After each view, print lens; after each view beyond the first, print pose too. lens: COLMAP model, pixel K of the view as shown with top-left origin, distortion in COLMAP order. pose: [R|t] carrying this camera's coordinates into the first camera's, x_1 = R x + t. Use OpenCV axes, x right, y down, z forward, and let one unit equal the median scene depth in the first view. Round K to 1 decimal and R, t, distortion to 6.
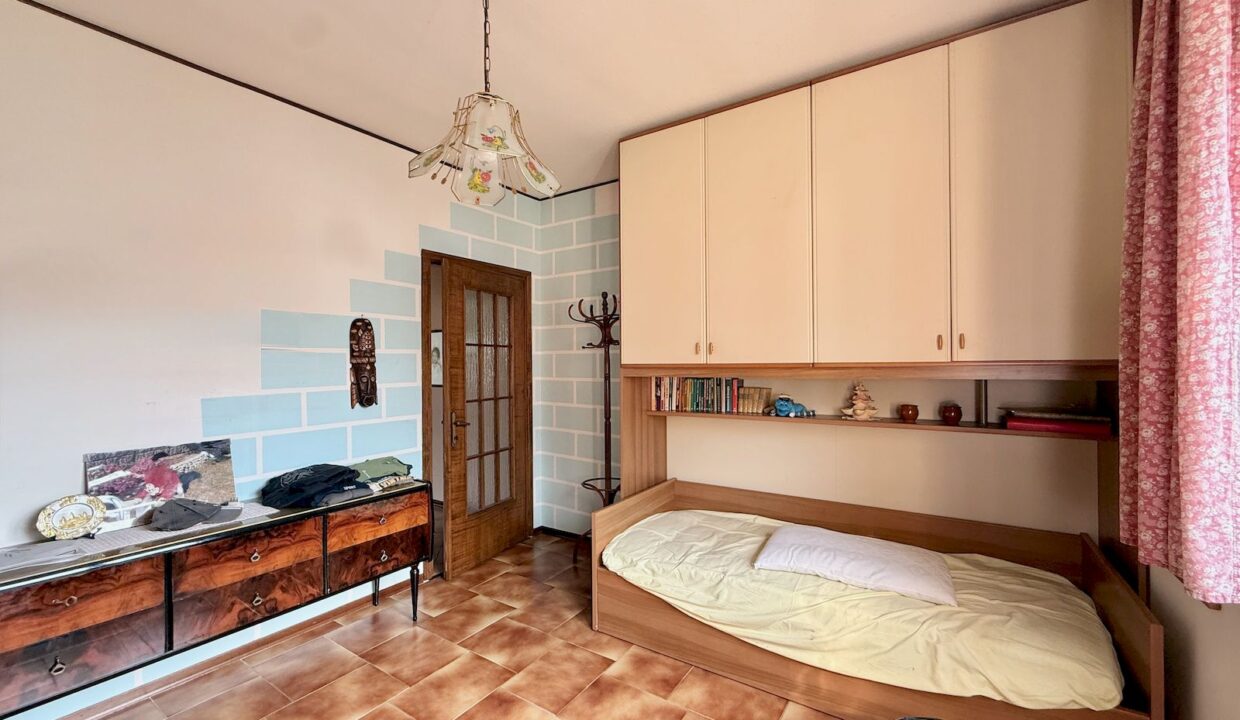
lens RADIAL K [[494.7, 0, 629.6], [0, 494.7, 361.3], [0, 0, 1]] dist [0.001238, -0.000267]
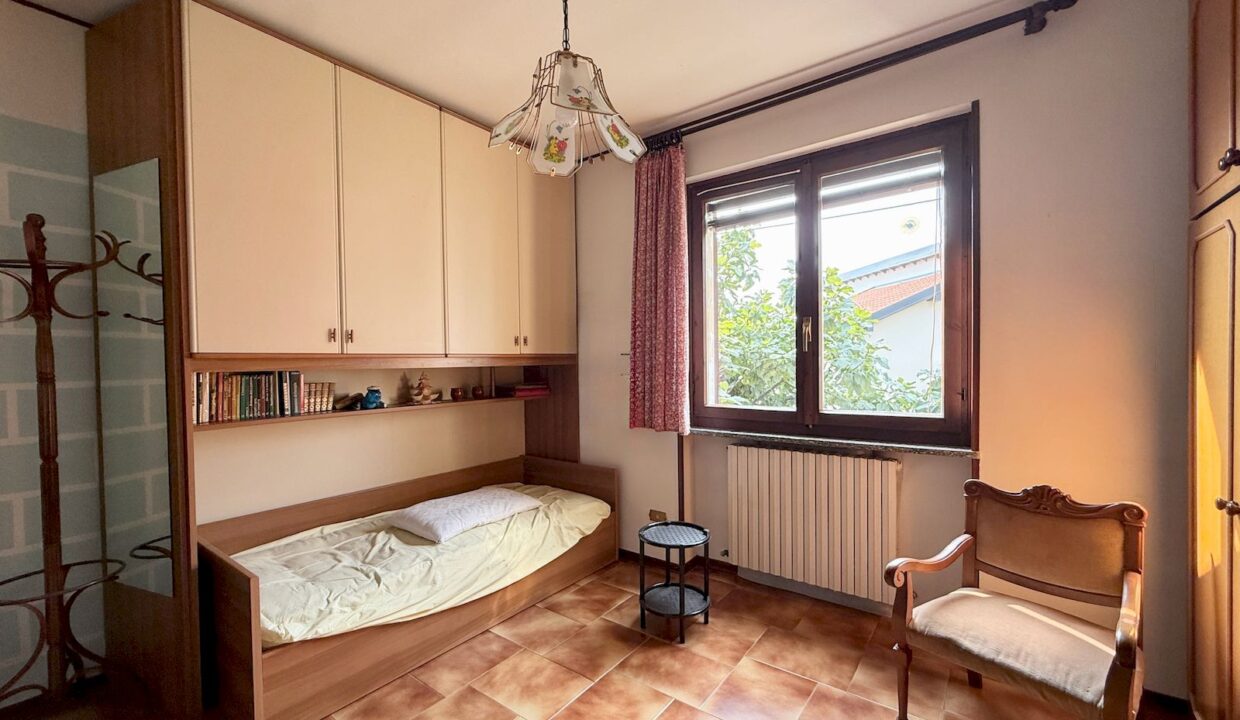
lens RADIAL K [[494.7, 0, 630.0], [0, 494.7, 366.0], [0, 0, 1]] dist [0.001238, -0.000267]
pose [[0.066234, -0.011639, 0.997736, -0.659037], [0.004021, 0.999927, 0.011397, 0.017908], [-0.997796, 0.003257, 0.066276, 0.434812]]
